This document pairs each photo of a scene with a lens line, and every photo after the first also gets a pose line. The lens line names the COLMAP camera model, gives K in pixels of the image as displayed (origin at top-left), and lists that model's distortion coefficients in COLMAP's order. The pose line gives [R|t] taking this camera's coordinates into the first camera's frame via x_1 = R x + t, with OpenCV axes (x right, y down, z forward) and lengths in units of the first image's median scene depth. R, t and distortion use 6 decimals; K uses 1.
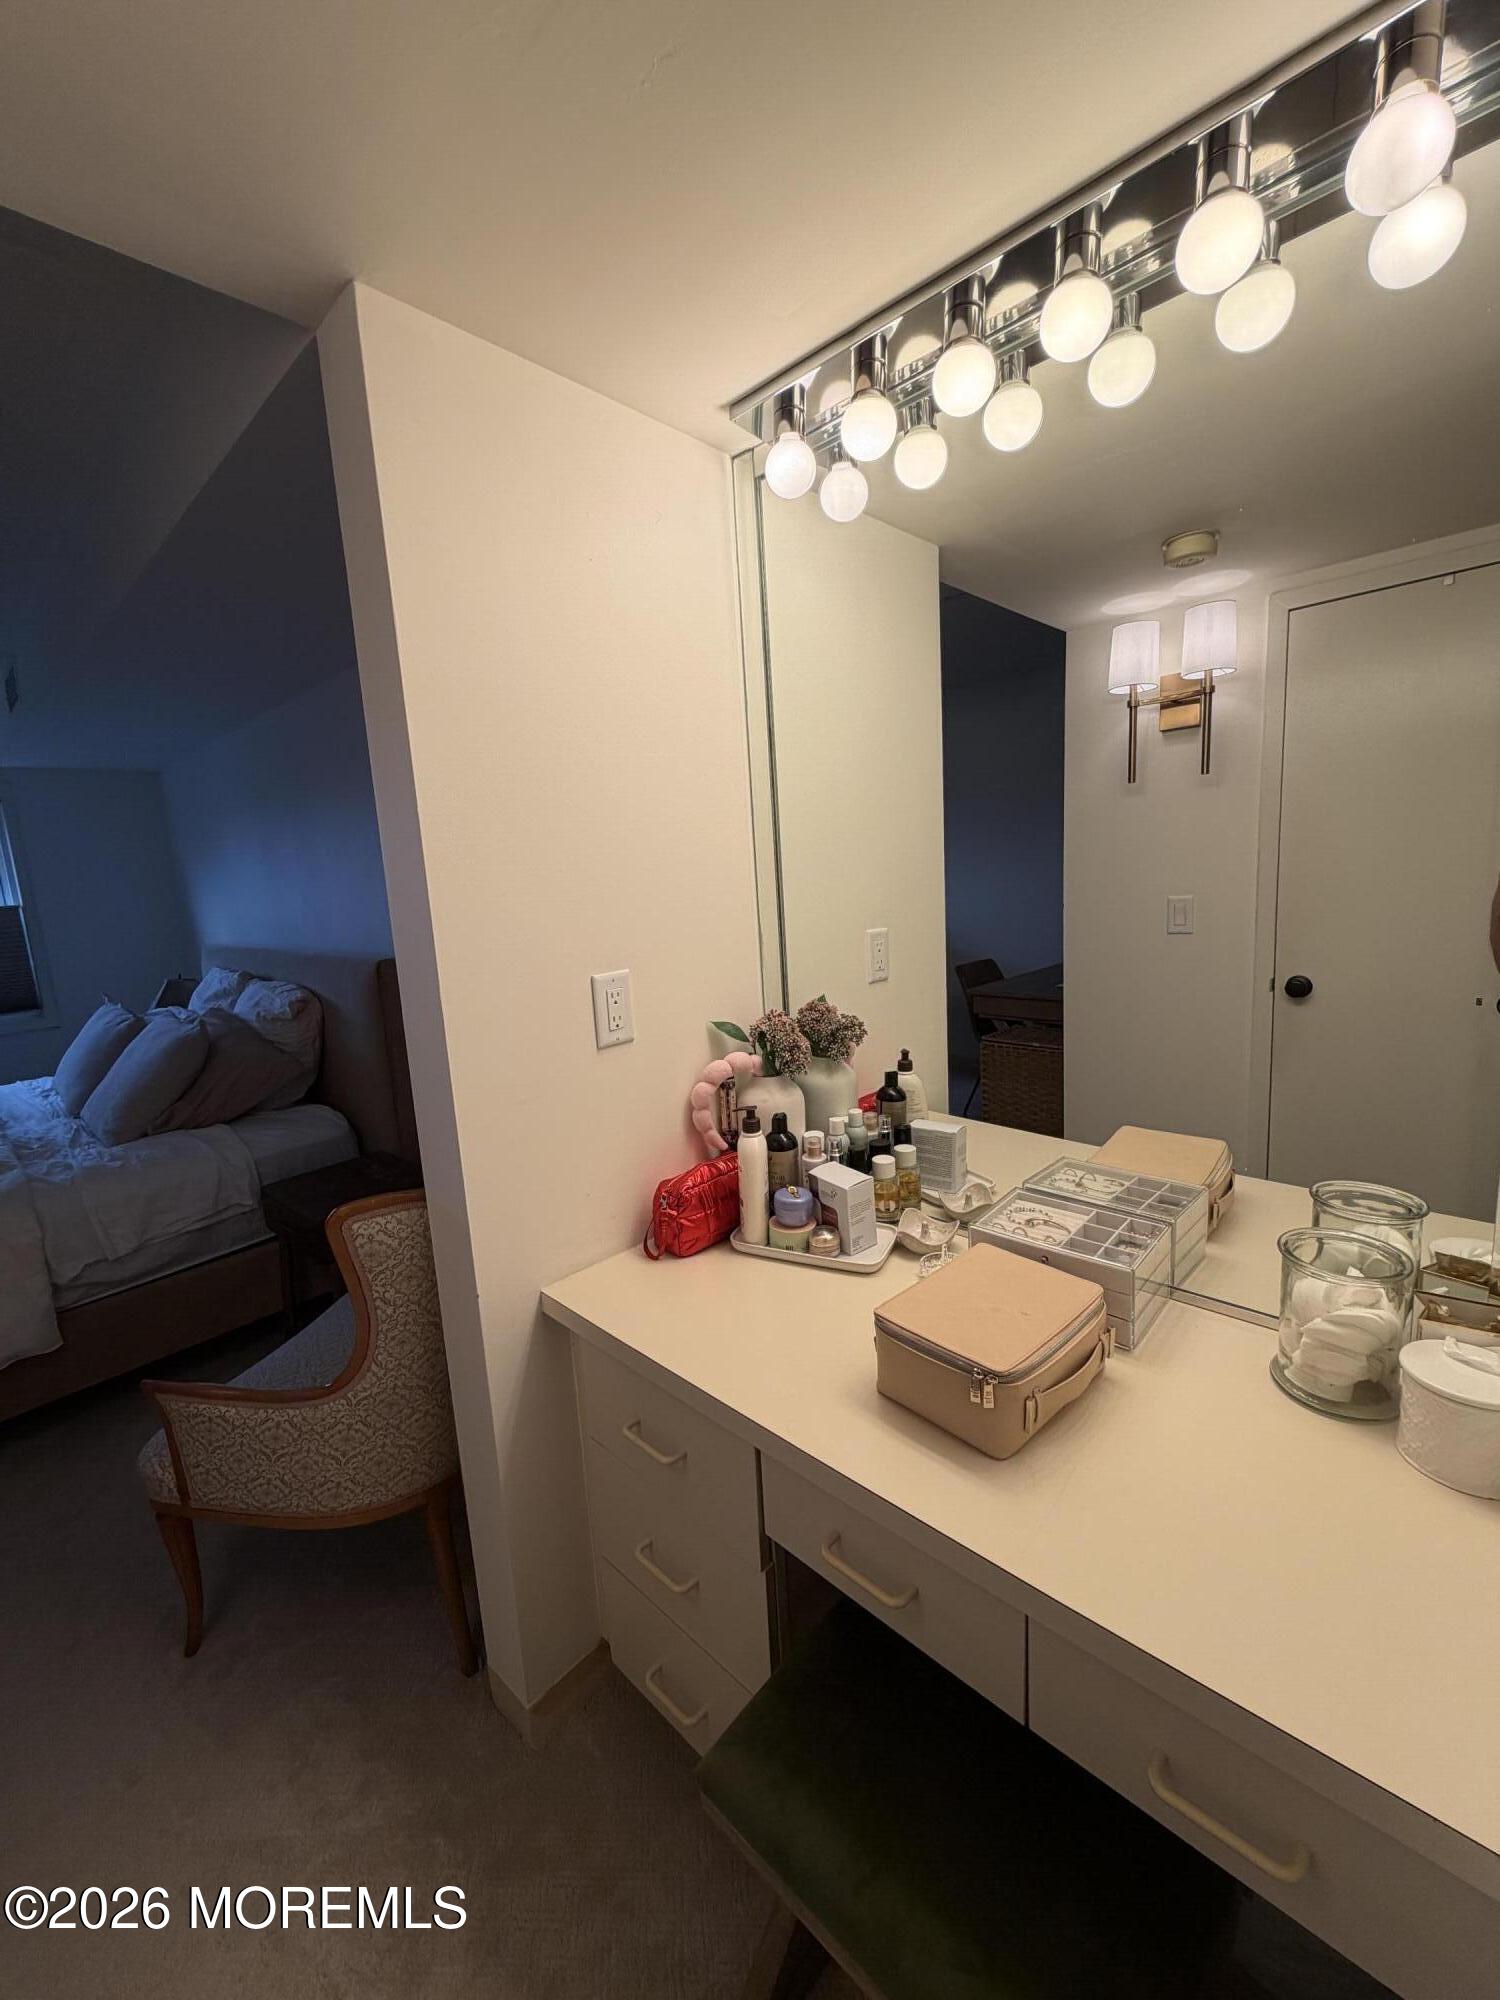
lens RADIAL K [[817.8, 0, 750.5], [0, 817.8, 1003.4], [0, 0, 1]] dist [-0.000475, -0.000053]
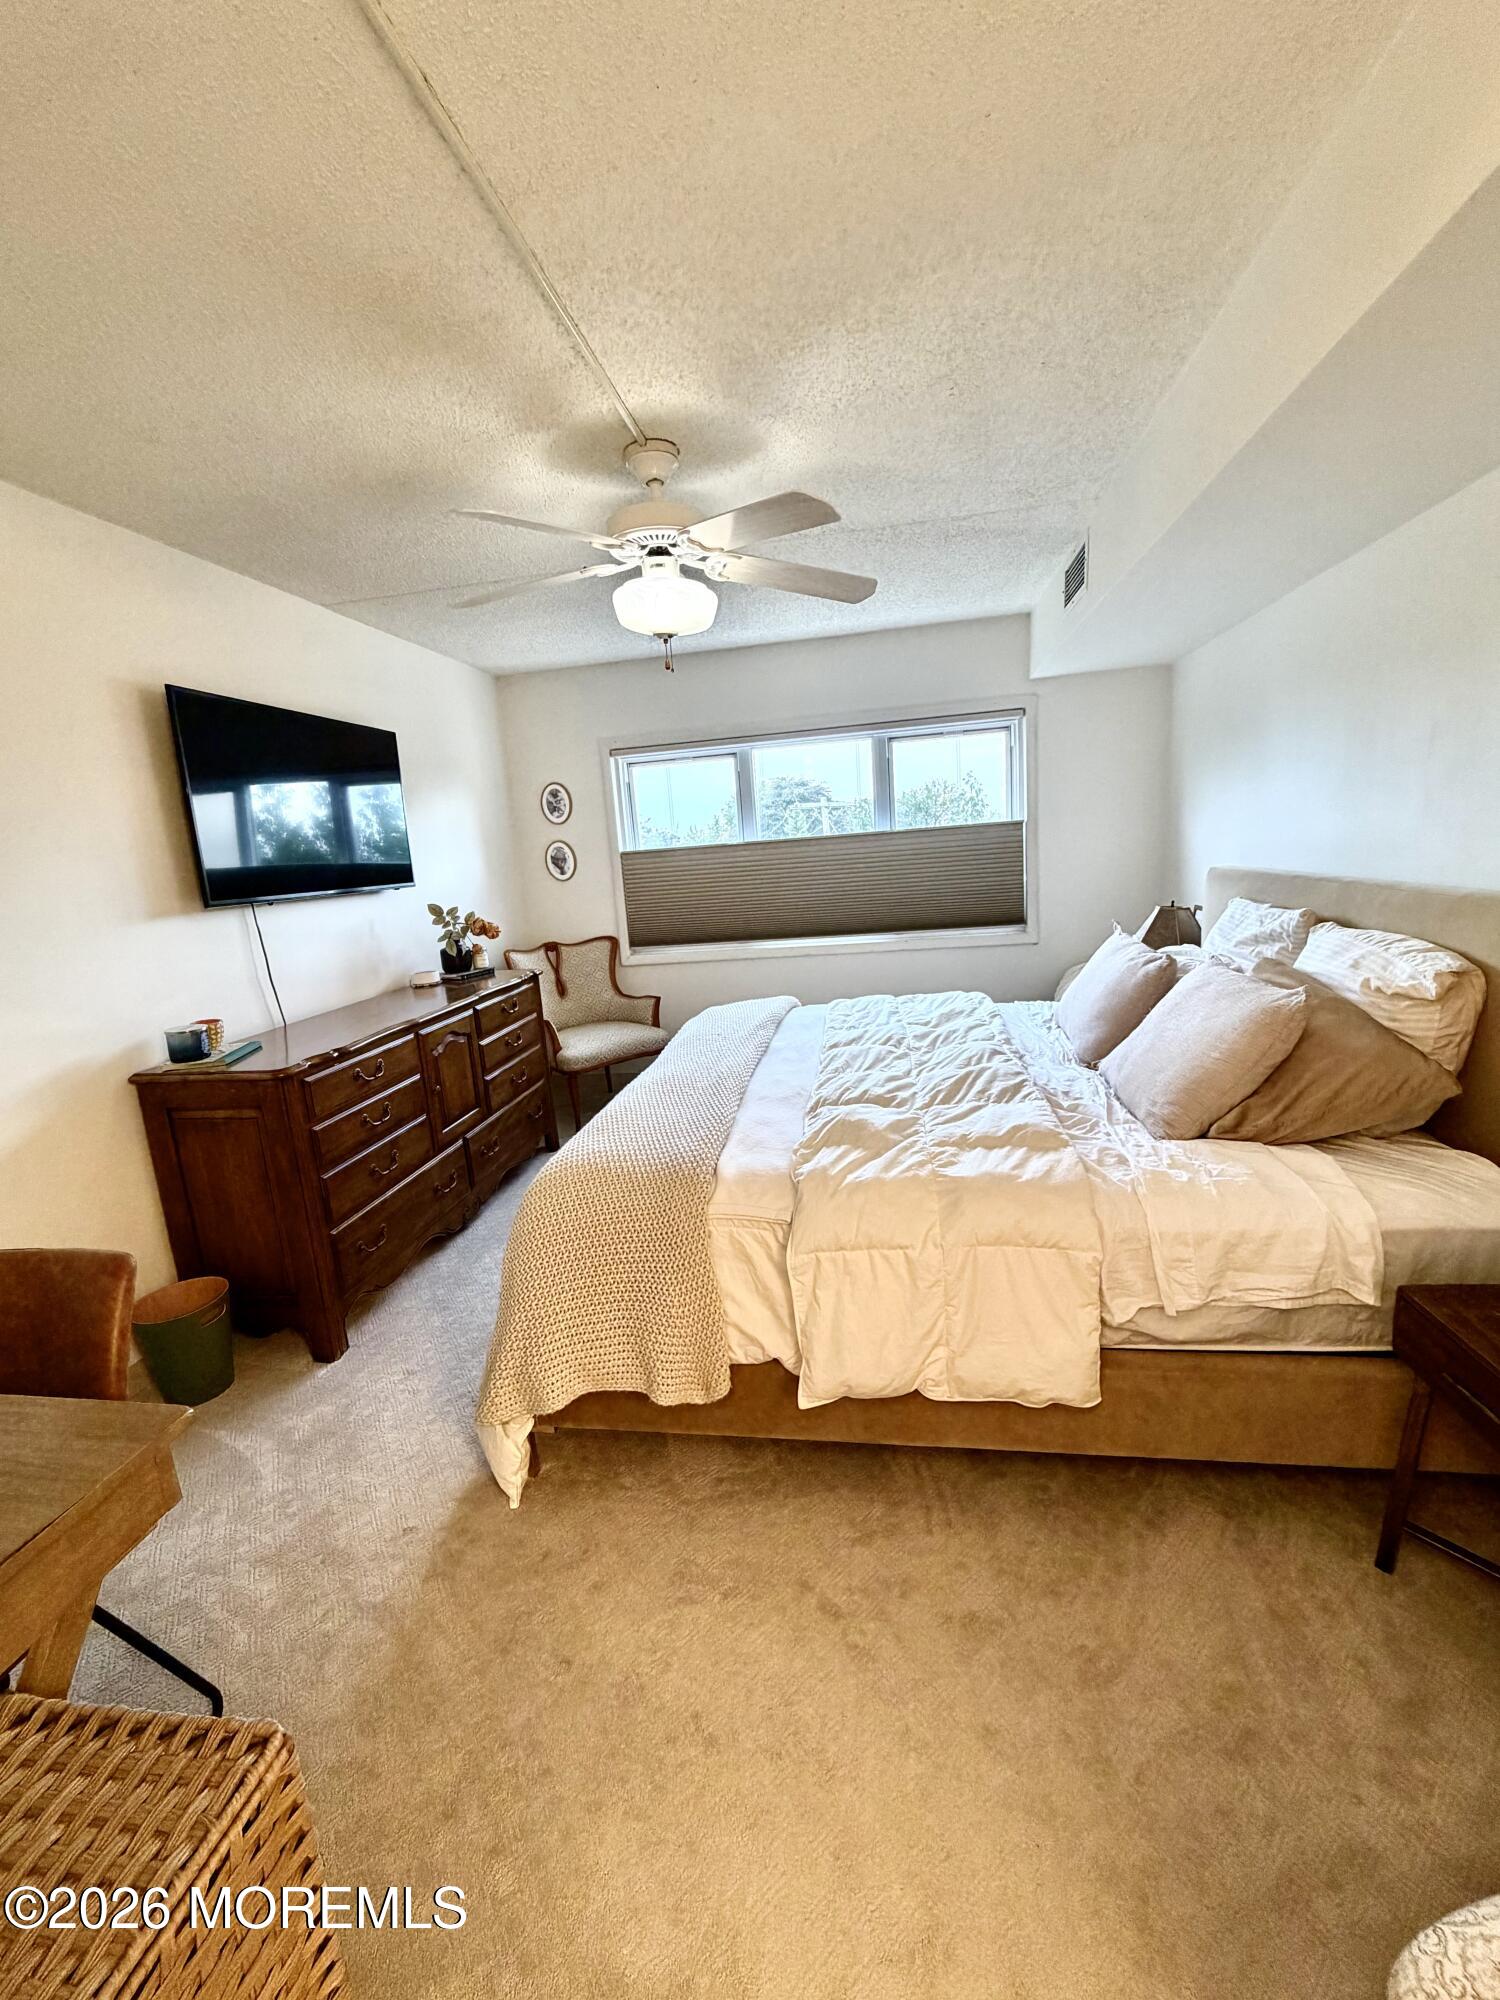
lens RADIAL K [[817.8, 0, 750.5], [0, 817.8, 1003.4], [0, 0, 1]] dist [-0.000475, -0.000053]
pose [[0.562979, 0.174348, -0.807872, -0.399155], [-0.095578, 0.984672, 0.145899, -0.021585], [0.820926, -0.004924, 0.571013, 0.253350]]
